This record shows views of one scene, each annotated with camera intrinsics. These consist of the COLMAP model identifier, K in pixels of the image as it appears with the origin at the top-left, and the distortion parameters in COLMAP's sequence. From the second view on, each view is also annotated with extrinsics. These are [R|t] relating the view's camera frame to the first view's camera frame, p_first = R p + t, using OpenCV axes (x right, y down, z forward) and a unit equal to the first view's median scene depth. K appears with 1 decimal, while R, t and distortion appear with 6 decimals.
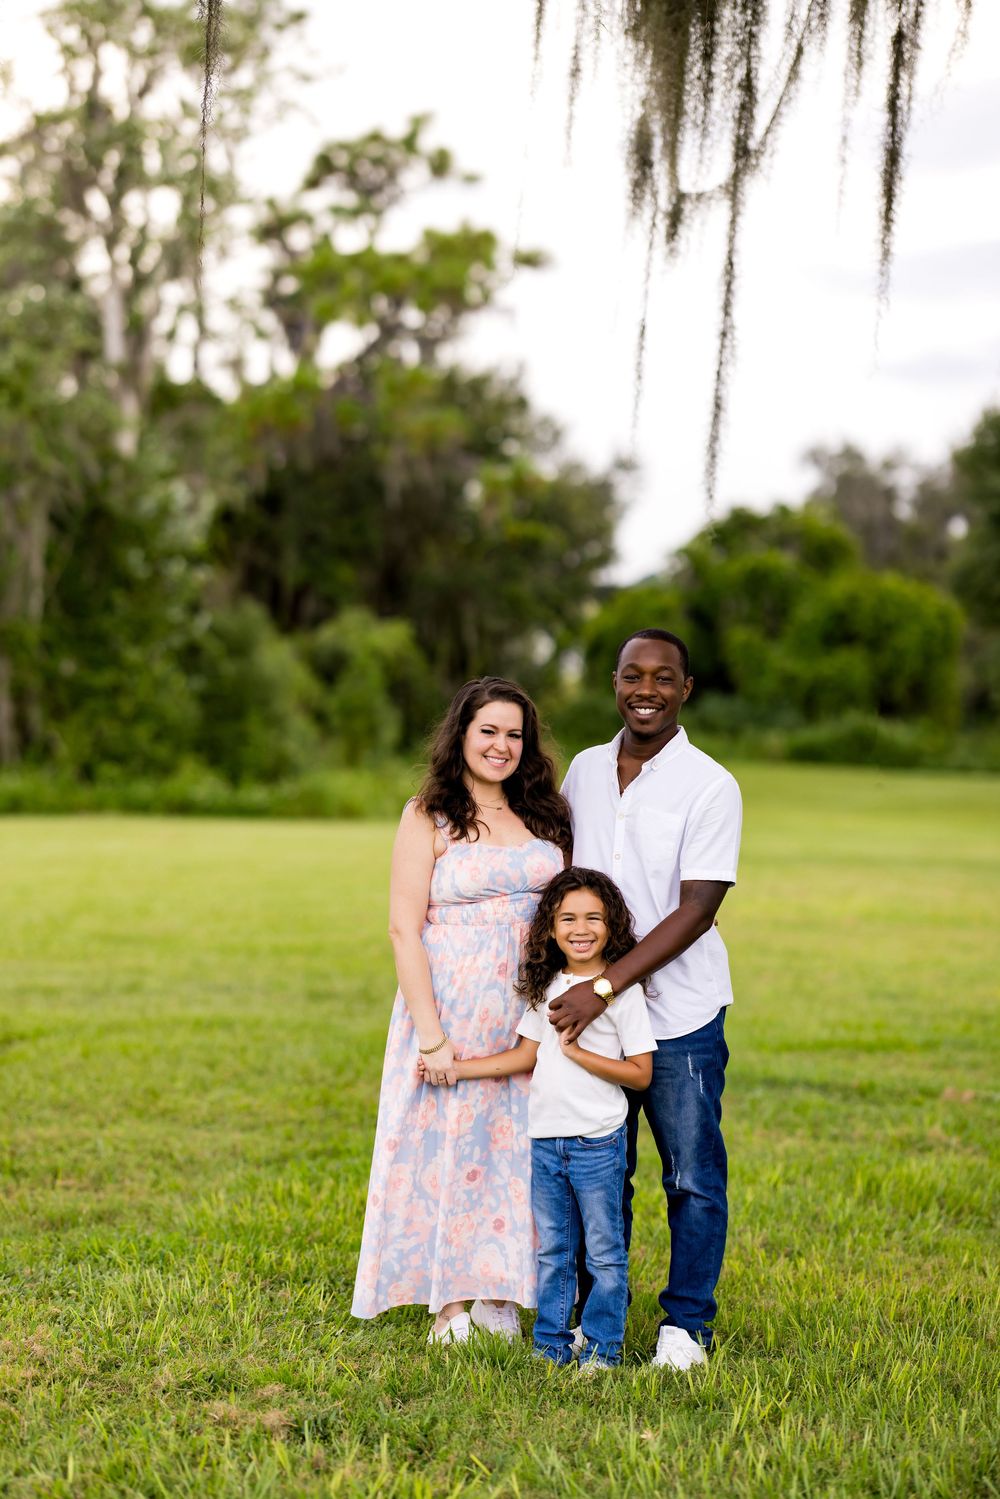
lens RADIAL K [[3960.7, 0, 500.0], [0, 3960.7, 749.5], [0, 0, 1]] dist [-0.016592, -0.376759]
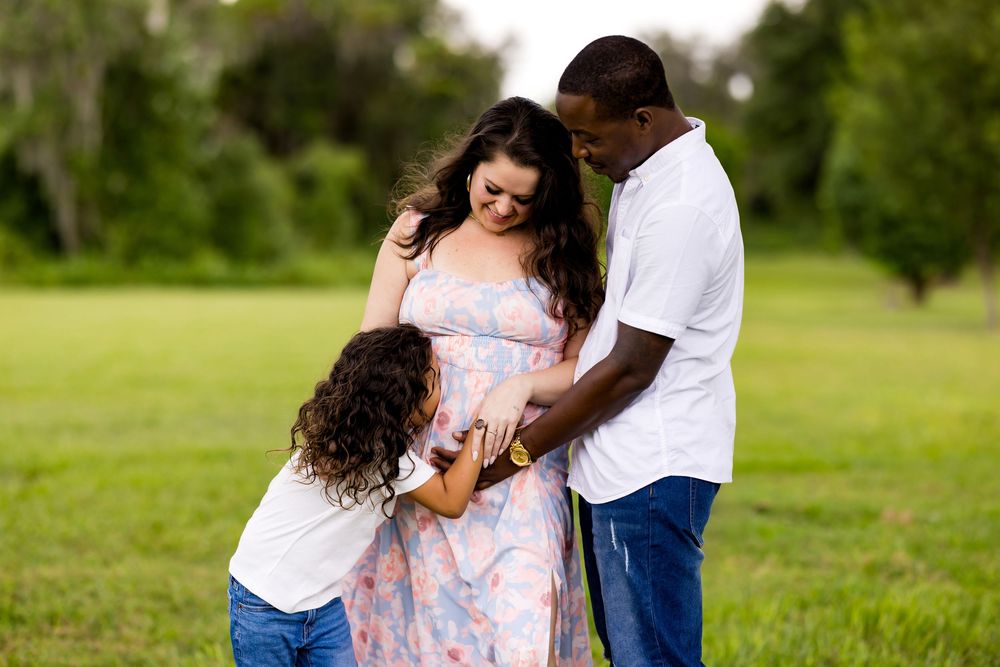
lens RADIAL K [[2554.0, 0, 500.0], [0, 2554.0, 333.5], [0, 0, 1]] dist [-0.021477, 1.155009]
pose [[0.999332, -0.013528, 0.033953, -0.016984], [0.012427, 0.999397, 0.032415, 0.012436], [-0.034371, -0.031971, 0.998898, 0.295997]]
